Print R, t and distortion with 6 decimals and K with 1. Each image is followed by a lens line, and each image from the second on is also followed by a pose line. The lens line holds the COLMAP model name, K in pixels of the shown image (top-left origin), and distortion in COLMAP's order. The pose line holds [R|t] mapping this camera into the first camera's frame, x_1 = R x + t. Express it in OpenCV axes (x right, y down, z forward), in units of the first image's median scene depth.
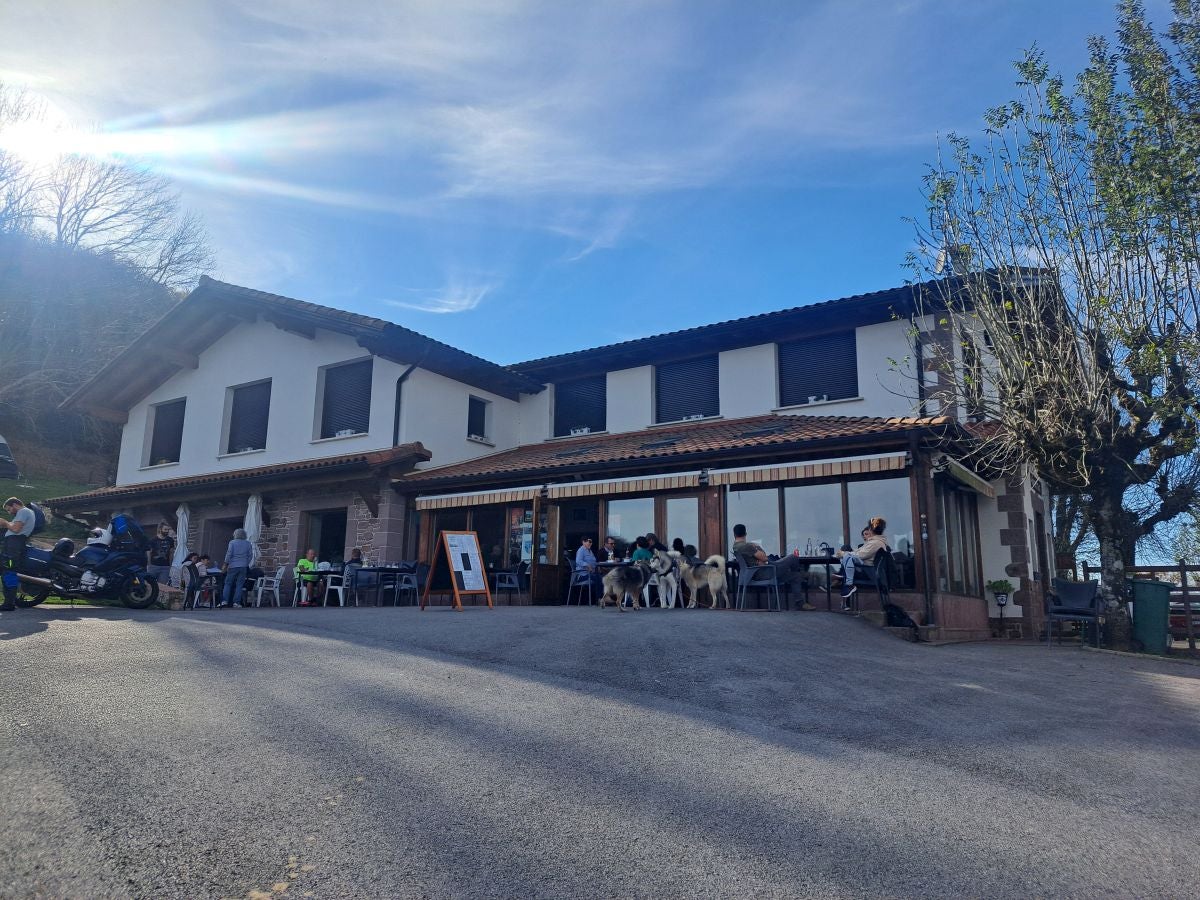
lens RADIAL K [[817.4, 0, 600.0], [0, 817.4, 450.0], [0, 0, 1]] dist [-0.005390, -0.002641]
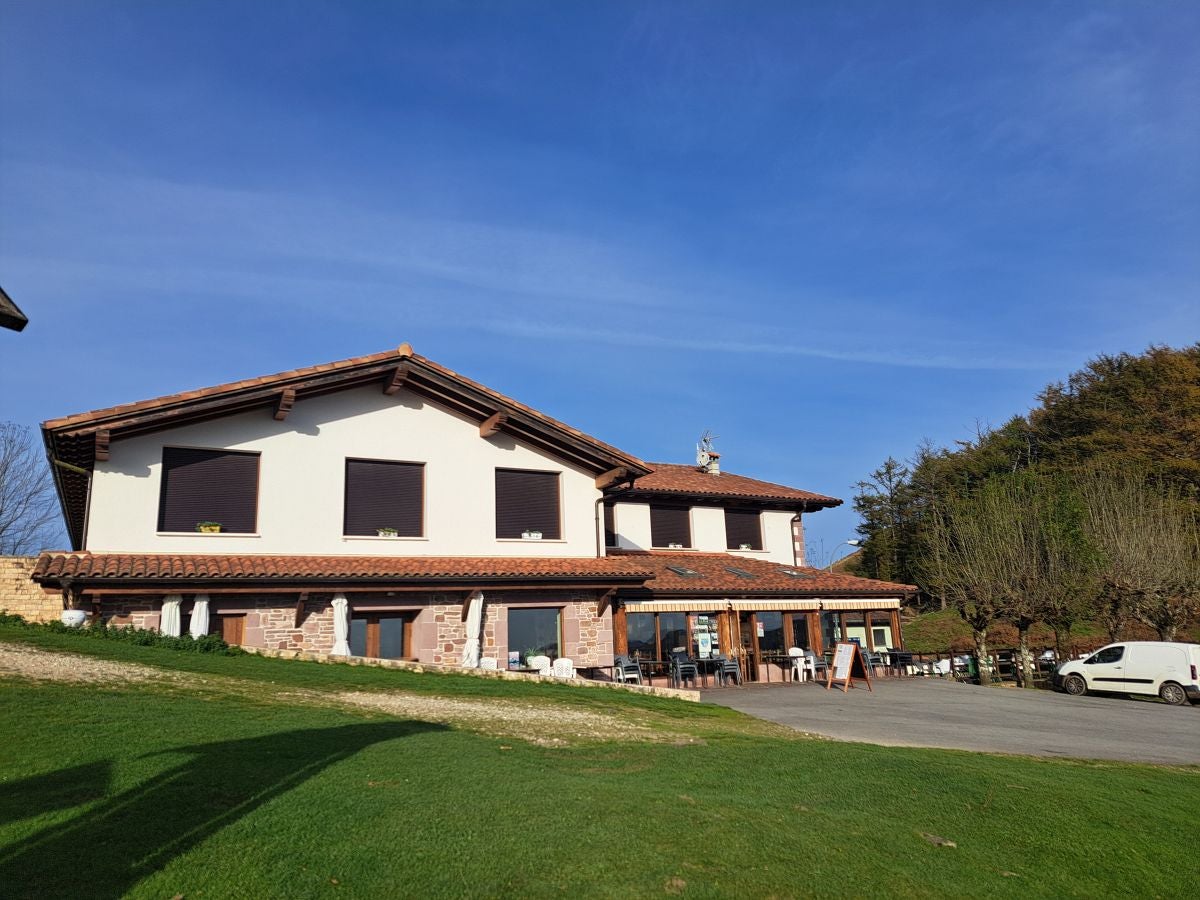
lens RADIAL K [[817.4, 0, 600.0], [0, 817.4, 450.0], [0, 0, 1]] dist [-0.005390, -0.002641]
pose [[0.492675, 0.180716, 0.851242, -1.276452], [-0.113485, 0.983188, -0.143046, 0.012158], [-0.862782, -0.026128, 0.504901, 0.409213]]
